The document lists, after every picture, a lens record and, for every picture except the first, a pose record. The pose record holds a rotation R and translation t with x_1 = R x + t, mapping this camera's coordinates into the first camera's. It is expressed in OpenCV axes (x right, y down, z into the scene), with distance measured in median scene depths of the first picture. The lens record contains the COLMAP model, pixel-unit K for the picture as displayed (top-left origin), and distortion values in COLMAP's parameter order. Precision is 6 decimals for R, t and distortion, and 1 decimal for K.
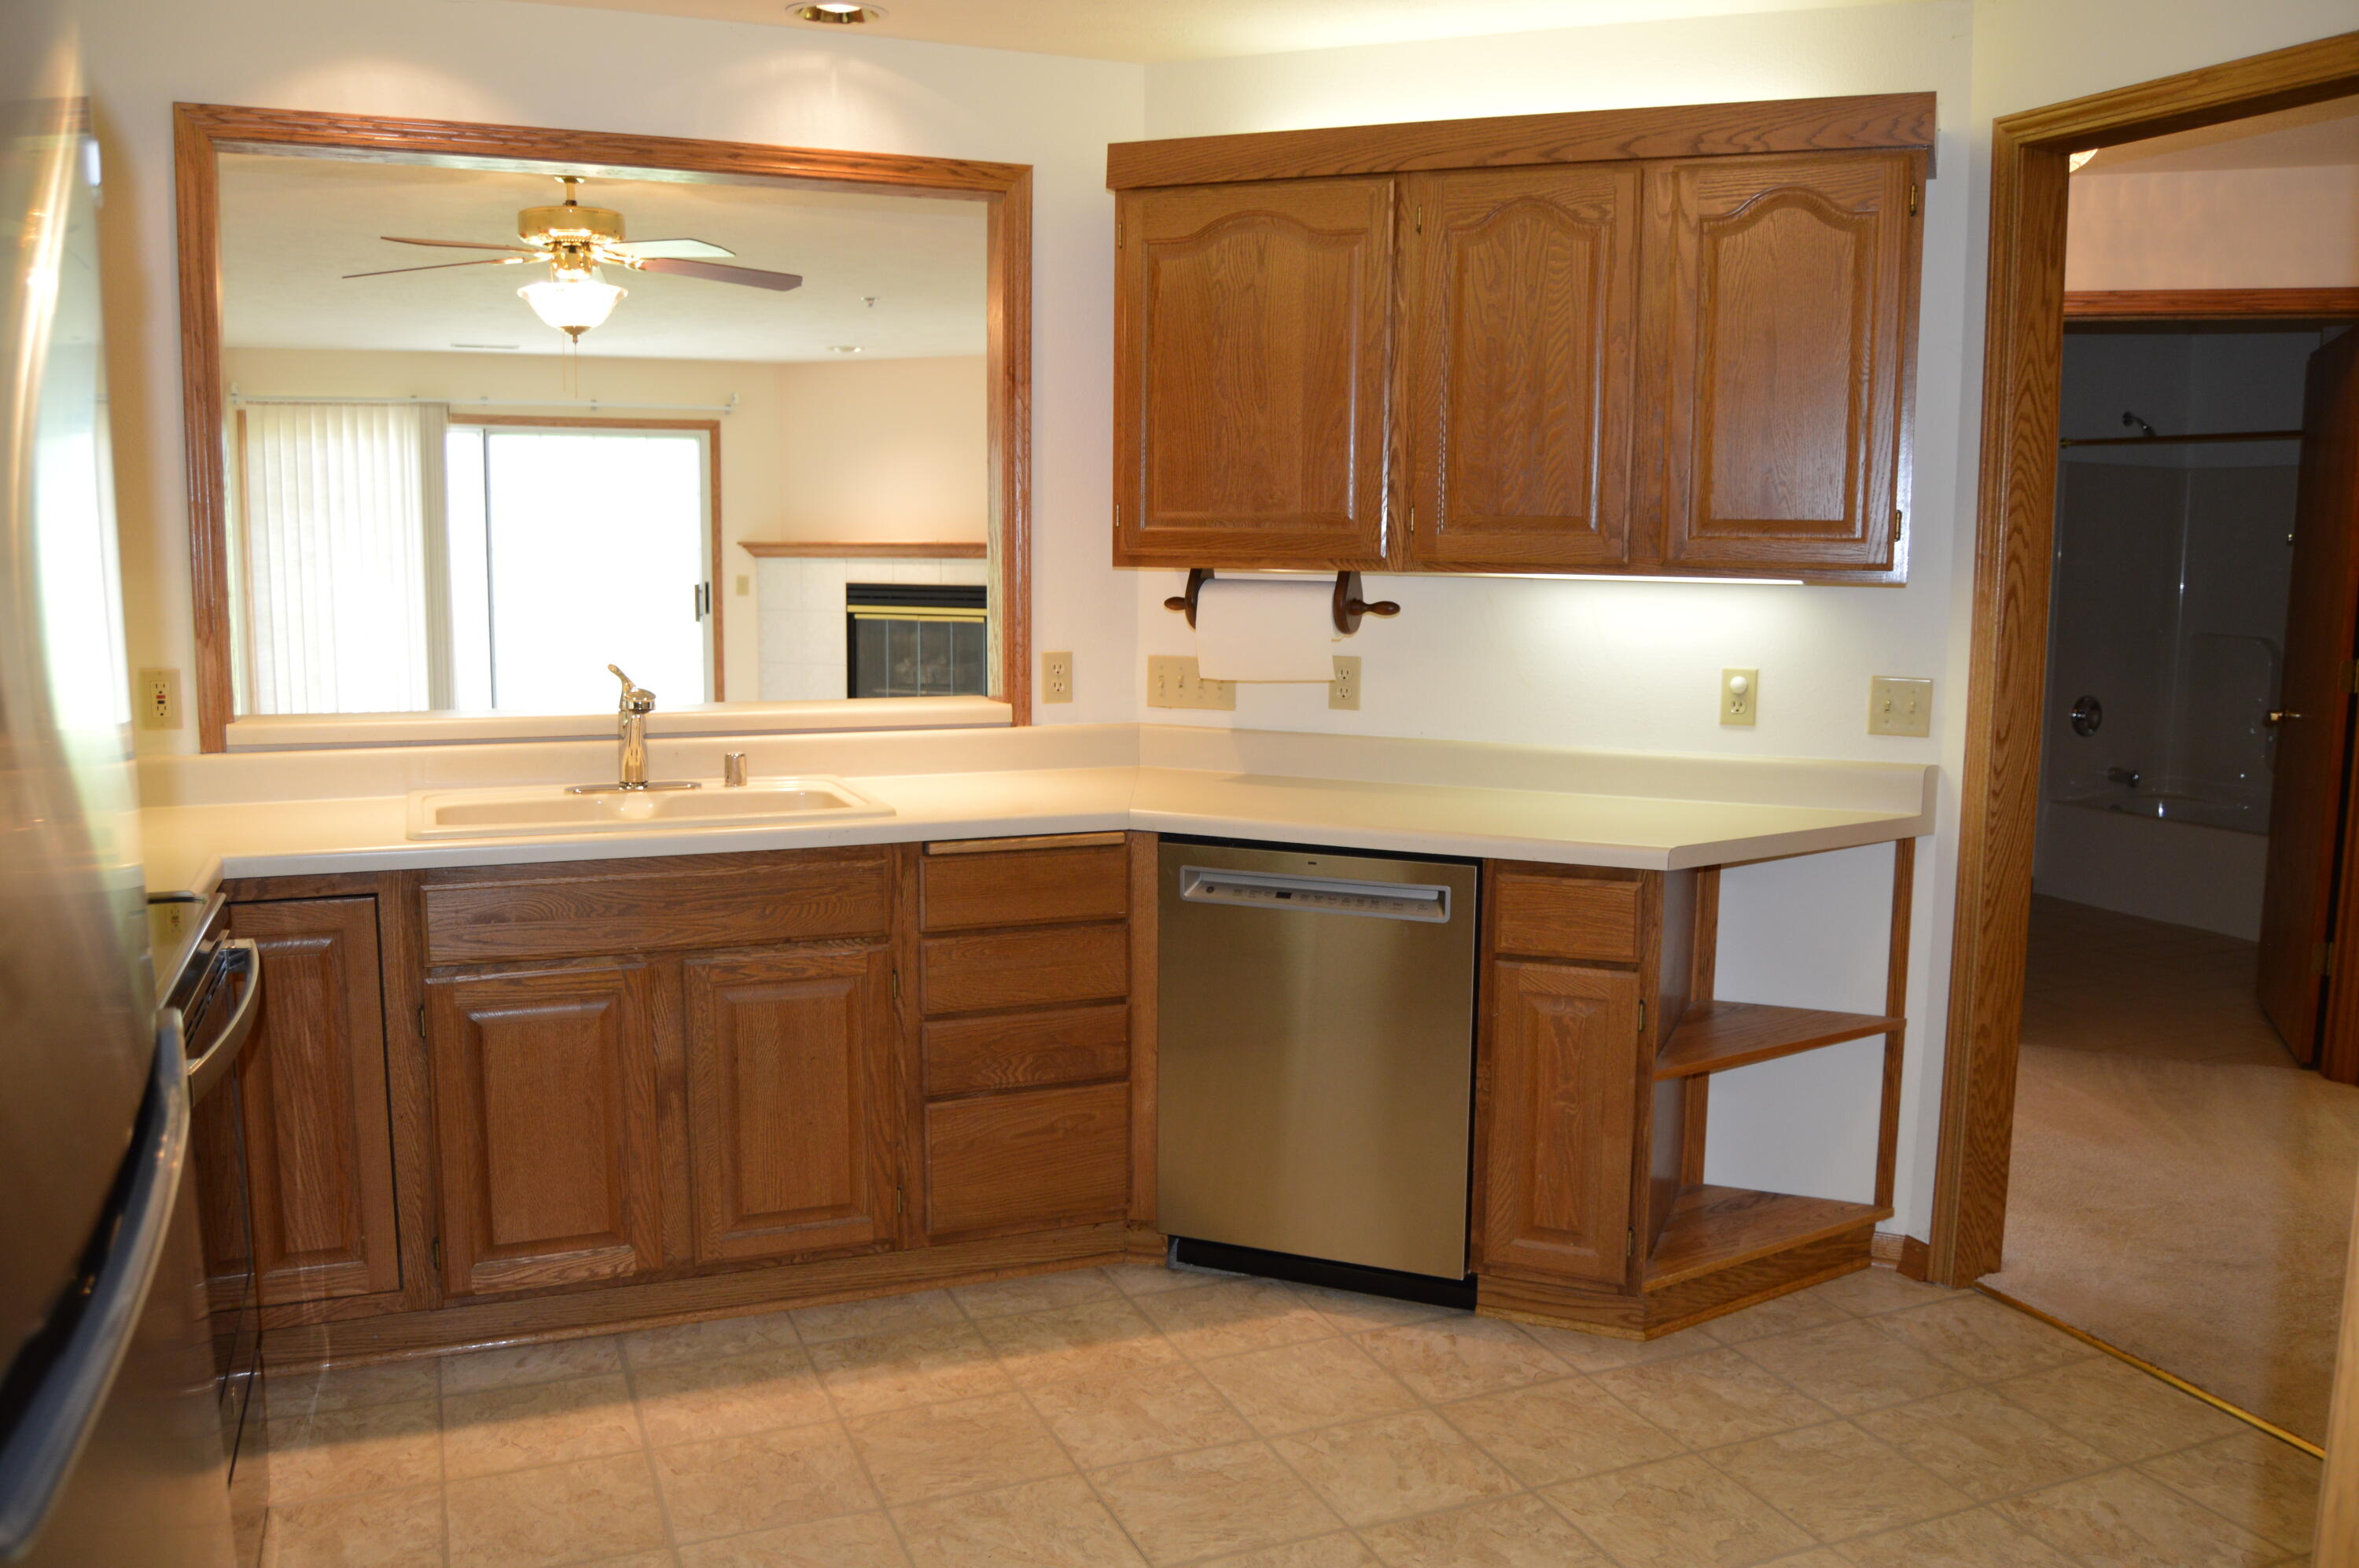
lens RADIAL K [[1861.5, 0, 1189.8], [0, 1861.5, 794.4], [0, 0, 1]] dist [-0.094908, 0.033990]
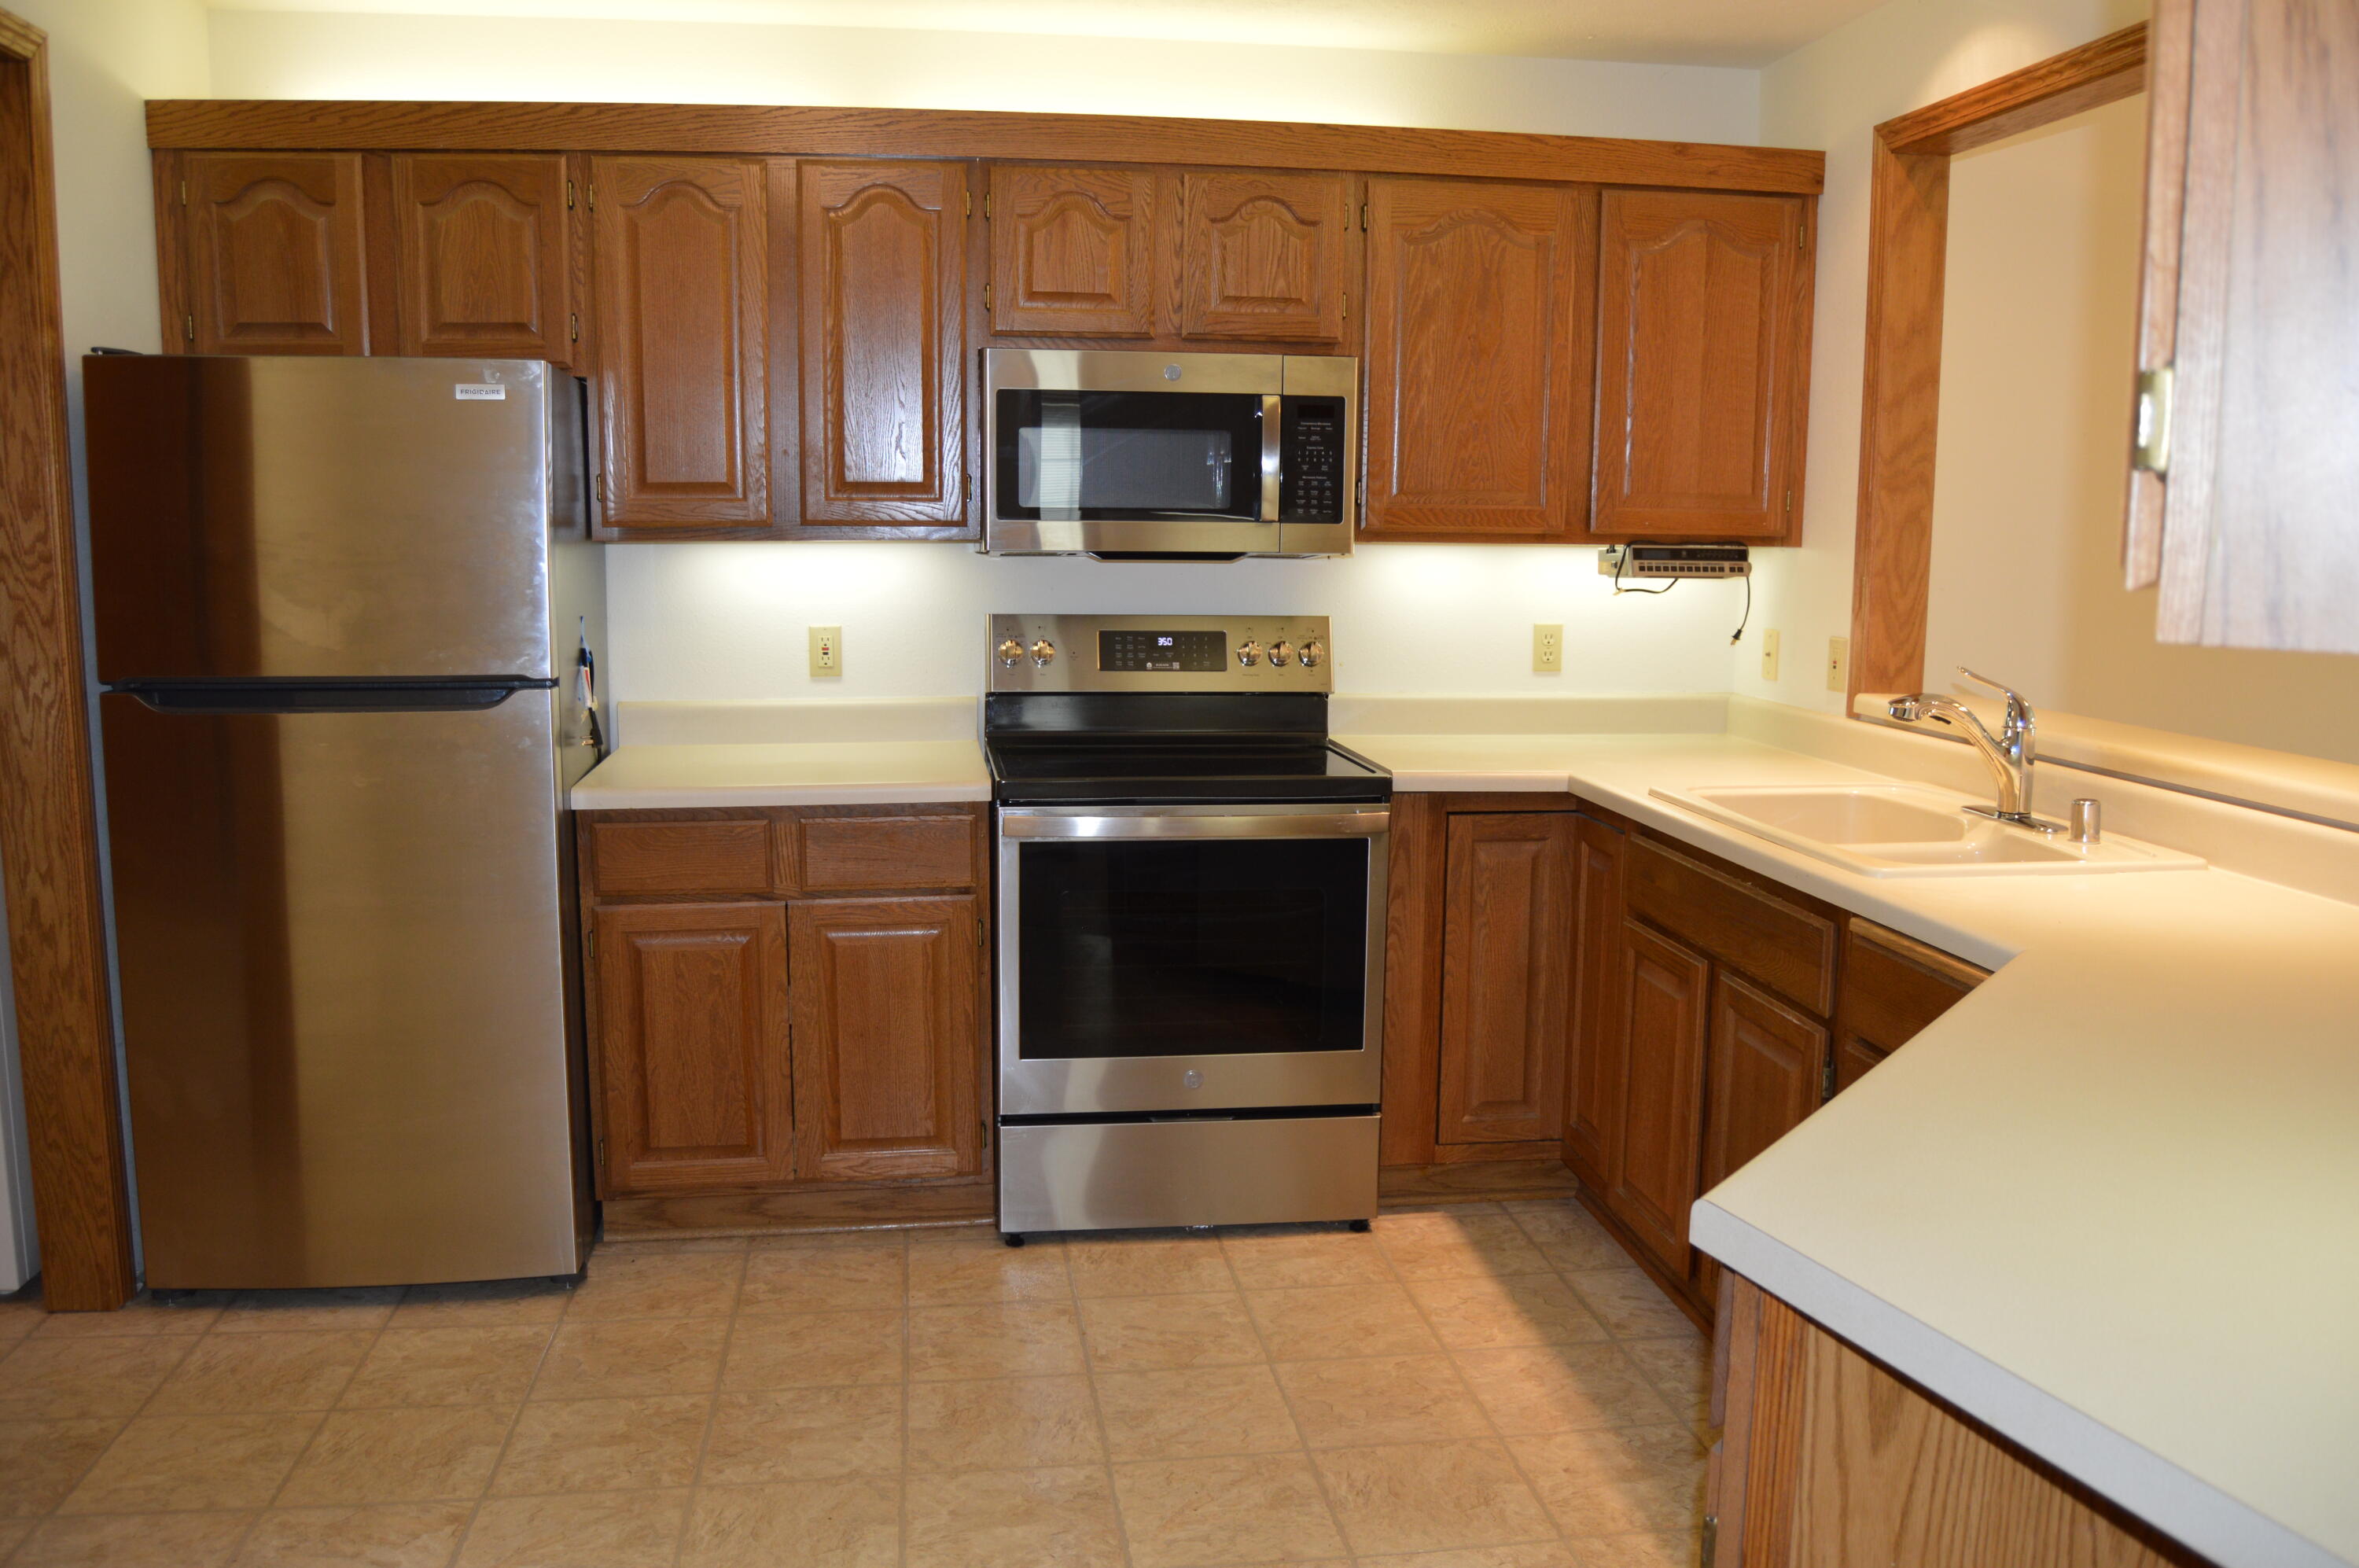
lens RADIAL K [[1861.5, 0, 1186.3], [0, 1861.5, 790.0], [0, 0, 1]] dist [-0.094908, 0.033990]
pose [[-0.244807, 0.129955, -0.960823, 0.620374], [-0.139762, 0.975897, 0.167604, -0.107926], [0.959446, 0.175317, -0.220744, 0.851438]]
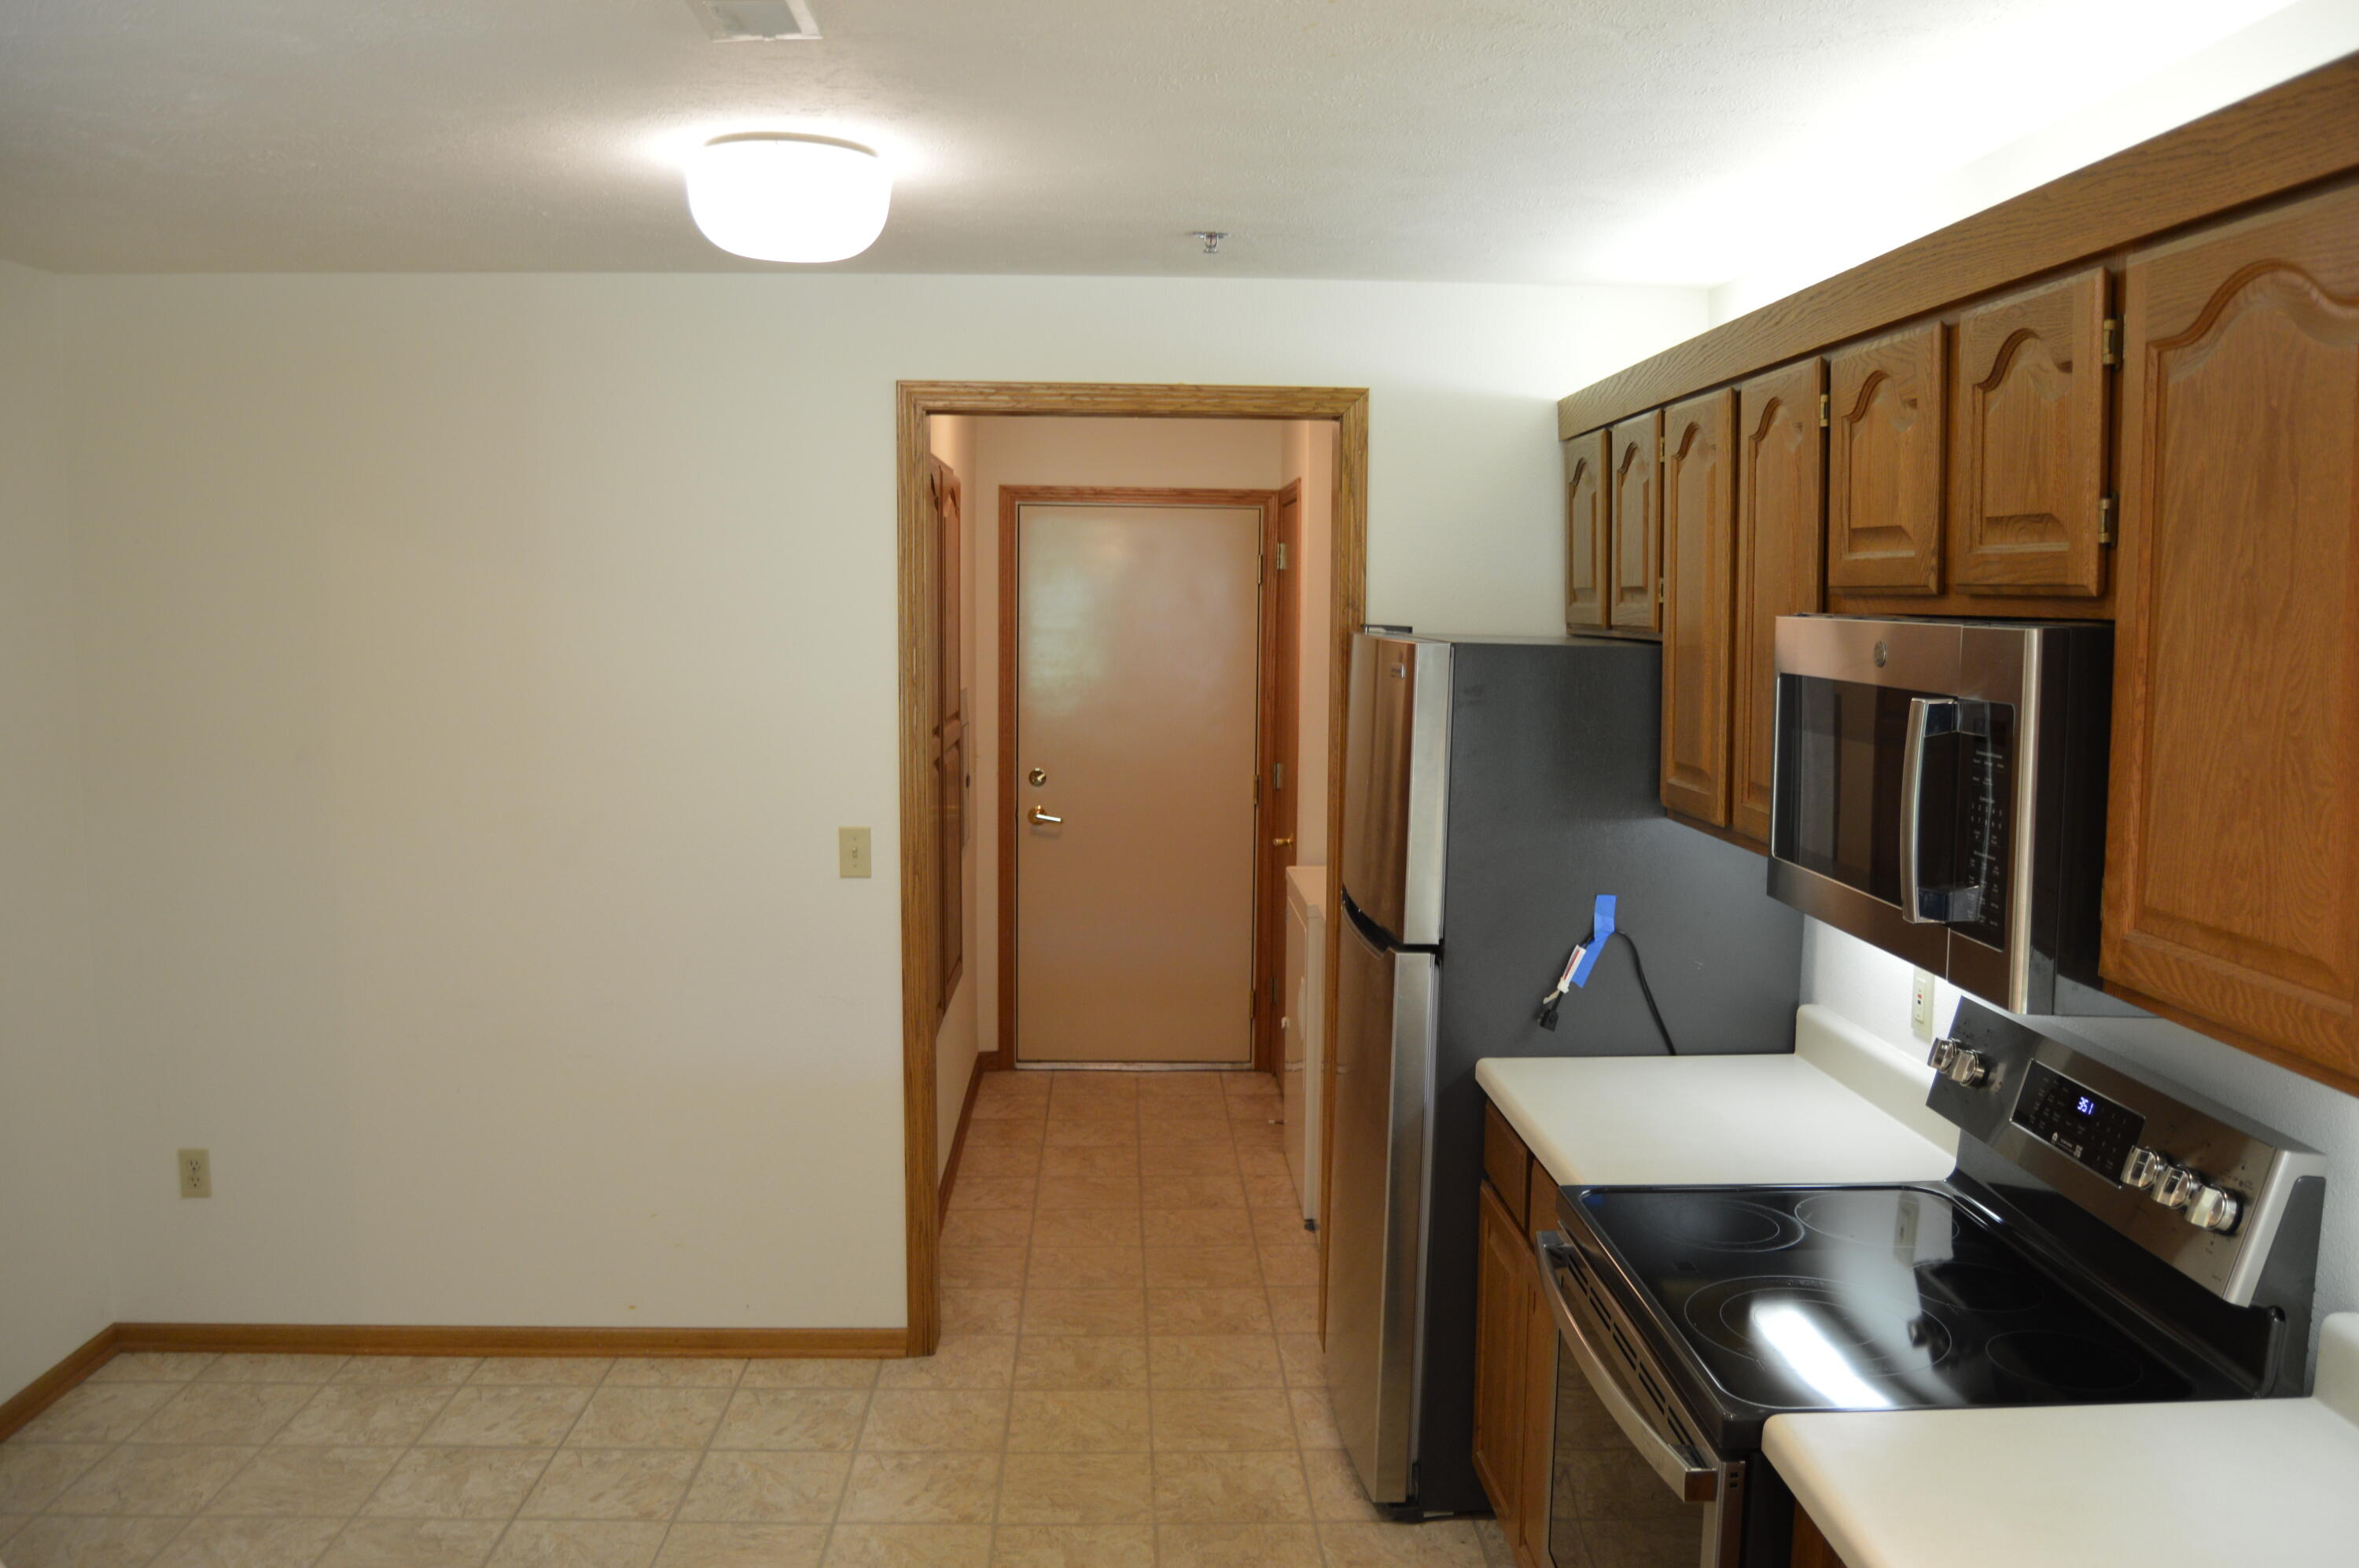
lens RADIAL K [[1861.5, 0, 1199.5], [0, 1861.5, 786.0], [0, 0, 1]] dist [-0.094908, 0.033990]
pose [[-0.940068, -0.052529, 0.336917, -0.414737], [0.027841, 0.972940, 0.229373, -0.269619], [-0.339849, 0.225007, -0.913167, 1.238337]]
